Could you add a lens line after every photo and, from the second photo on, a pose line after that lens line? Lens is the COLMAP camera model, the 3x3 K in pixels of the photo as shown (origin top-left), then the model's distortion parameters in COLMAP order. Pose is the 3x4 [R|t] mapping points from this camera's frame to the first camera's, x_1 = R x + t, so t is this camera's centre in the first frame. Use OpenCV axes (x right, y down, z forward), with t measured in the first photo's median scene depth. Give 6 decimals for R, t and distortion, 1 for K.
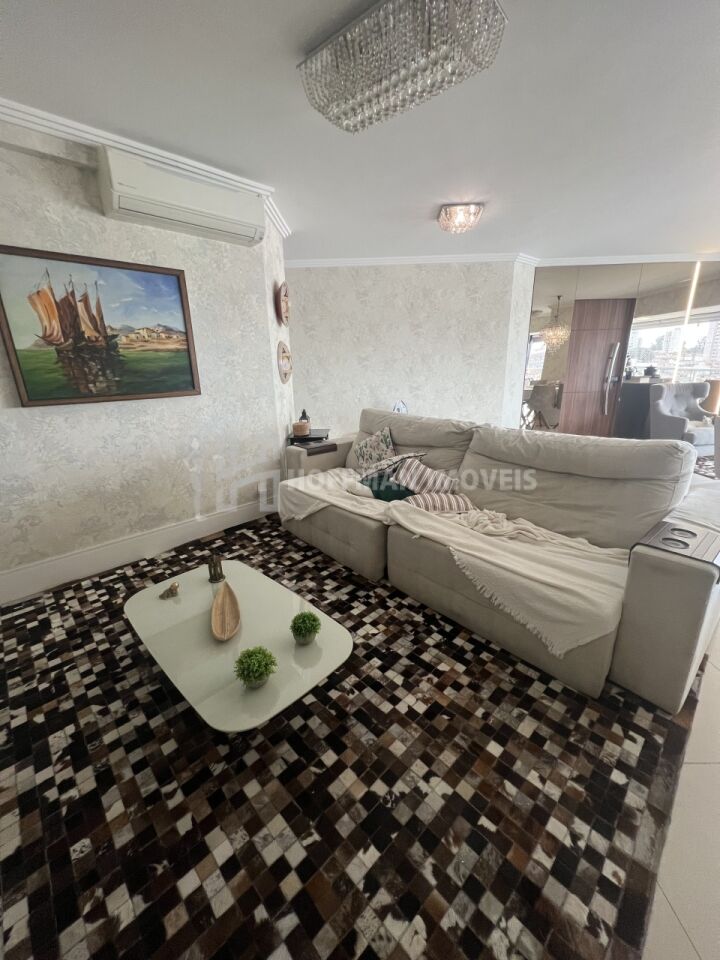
lens RADIAL K [[382.9, 0, 359.0], [0, 382.9, 482.9], [0, 0, 1]] dist [-0.000948, 0.000174]
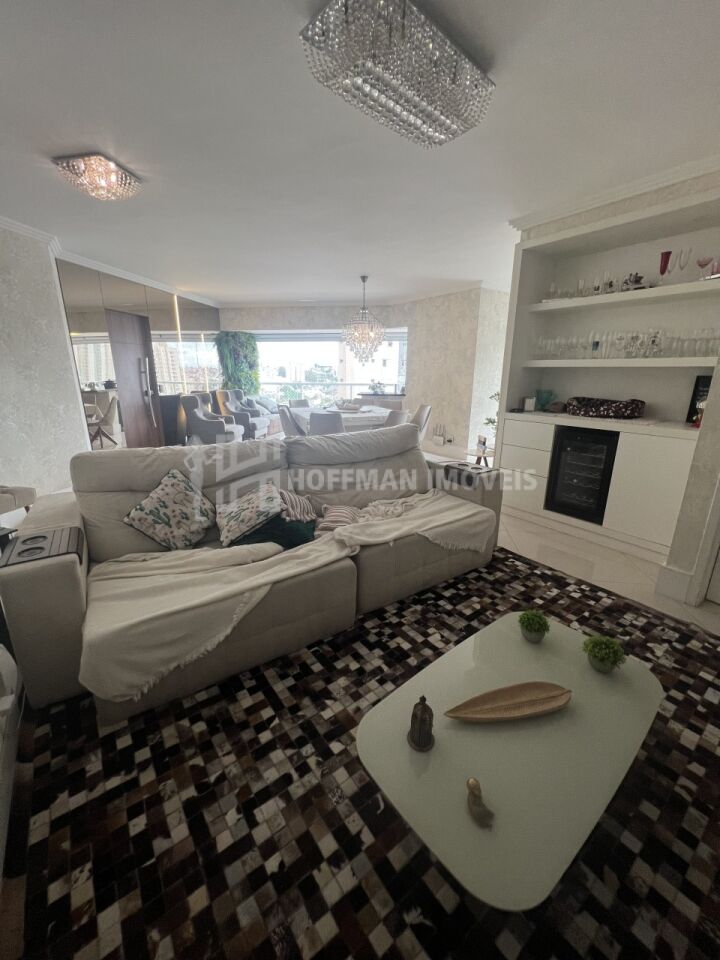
lens RADIAL K [[382.9, 0, 358.4], [0, 382.9, 479.7], [0, 0, 1]] dist [-0.000948, 0.000174]
pose [[0.124119, -0.247840, 0.960817, -0.907779], [0.287194, 0.935833, 0.204295, -0.288772], [-0.949797, 0.250584, 0.187333, 0.940441]]
